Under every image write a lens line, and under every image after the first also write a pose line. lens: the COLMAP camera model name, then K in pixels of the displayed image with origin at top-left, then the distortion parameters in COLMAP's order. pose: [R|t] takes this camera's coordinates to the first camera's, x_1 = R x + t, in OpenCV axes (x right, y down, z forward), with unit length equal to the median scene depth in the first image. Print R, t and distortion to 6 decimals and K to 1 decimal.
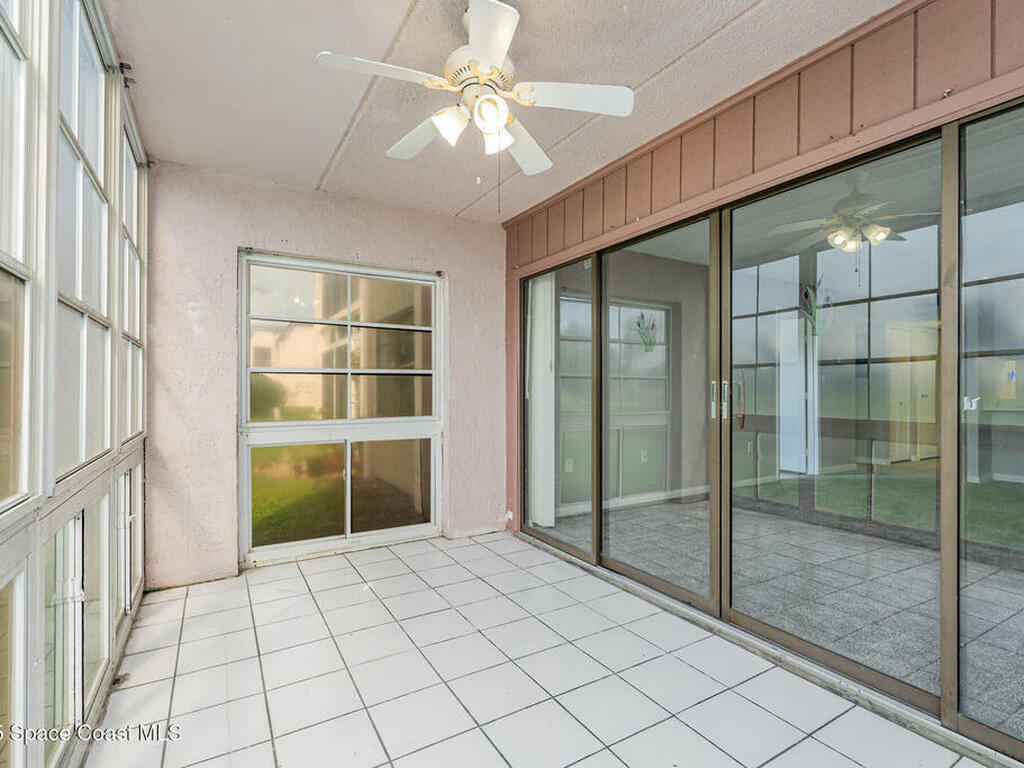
lens RADIAL K [[512.0, 0, 517.3], [0, 512.0, 390.8], [0, 0, 1]] dist [-0.000526, 0.000499]
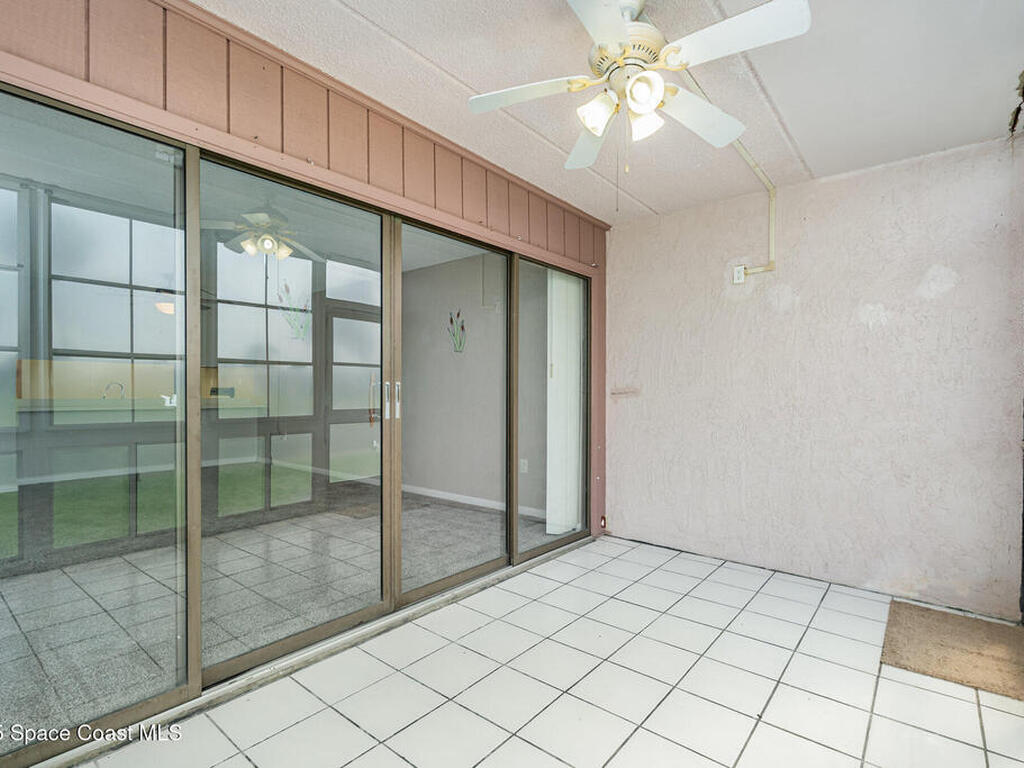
lens RADIAL K [[512.0, 0, 518.3], [0, 512.0, 391.6], [0, 0, 1]] dist [-0.000526, 0.000499]
pose [[-0.342780, -0.004265, 0.939406, -0.510564], [-0.003268, 0.999989, 0.003348, -0.002715], [-0.939410, -0.001923, -0.342790, 0.863537]]
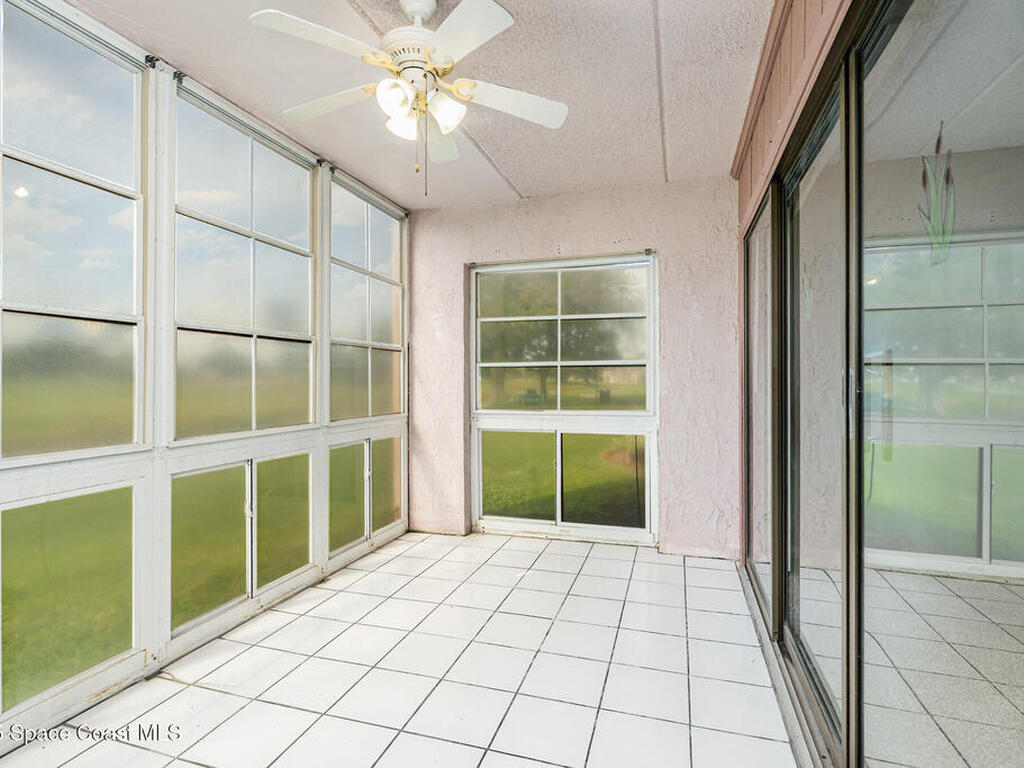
lens RADIAL K [[512.0, 0, 513.5], [0, 512.0, 378.9], [0, 0, 1]] dist [-0.000526, 0.000499]
pose [[0.663662, -0.002171, -0.748029, 0.442468], [-0.000137, 0.999995, -0.003024, -0.005531], [0.748032, 0.002110, 0.663659, 0.285505]]
